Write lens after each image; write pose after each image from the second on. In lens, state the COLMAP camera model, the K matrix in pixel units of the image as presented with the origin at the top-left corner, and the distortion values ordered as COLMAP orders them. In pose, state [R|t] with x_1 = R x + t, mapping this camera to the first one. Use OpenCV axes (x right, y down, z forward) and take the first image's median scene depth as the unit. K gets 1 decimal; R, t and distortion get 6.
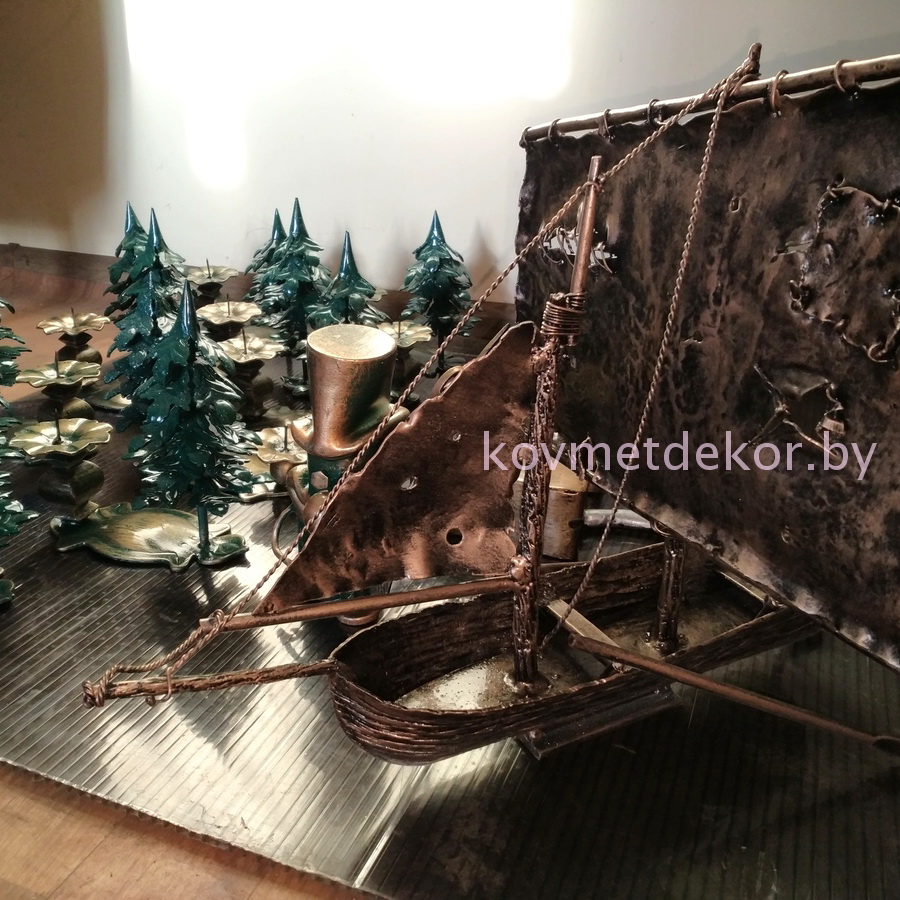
lens RADIAL K [[907.9, 0, 450.0], [0, 907.9, 450.0], [0, 0, 1]] dist [0.187020, -0.393714]
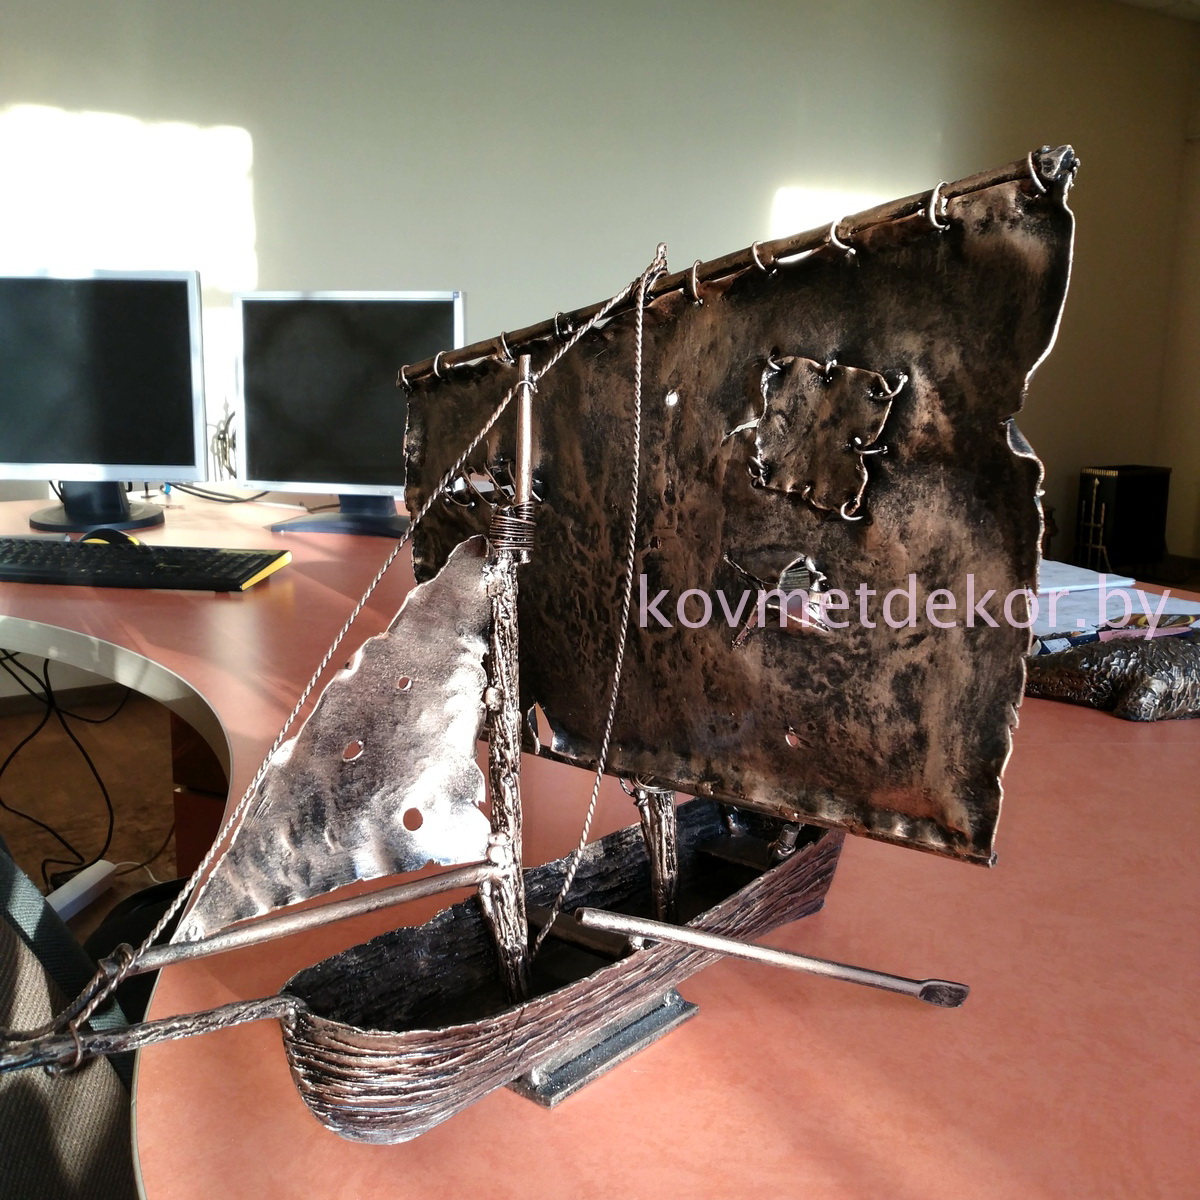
lens RADIAL K [[1195.4, 0, 589.4], [0, 1195.4, 585.3], [0, 0, 1]] dist [0.209721, -0.544206]
pose [[0.943771, -0.096782, 0.316116, -0.178287], [0.172755, 0.959629, -0.221964, 0.176513], [-0.281872, 0.264093, 0.922390, -0.064249]]
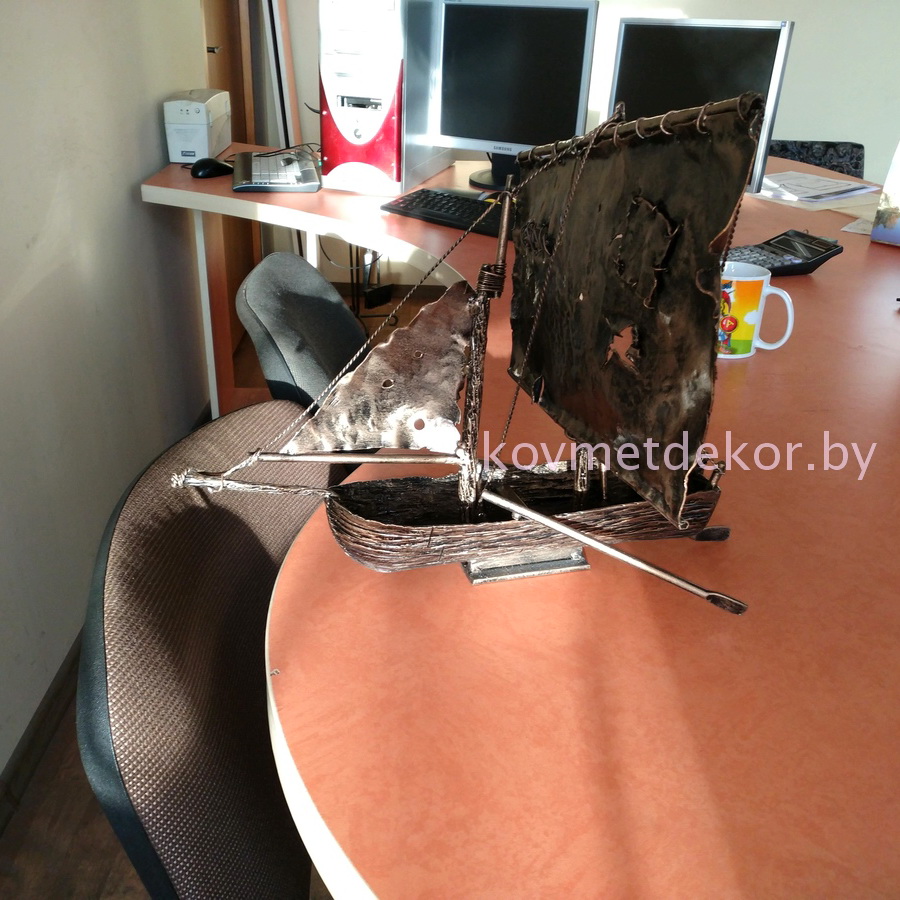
lens RADIAL K [[896.6, 0, 442.1], [0, 896.6, 439.0], [0, 0, 1]] dist [0.209721, -0.544206]
pose [[0.975769, 0.076110, -0.205138, 0.386350], [-0.080509, 0.996667, -0.013175, 0.150850], [0.203452, 0.029371, 0.978644, -0.495710]]
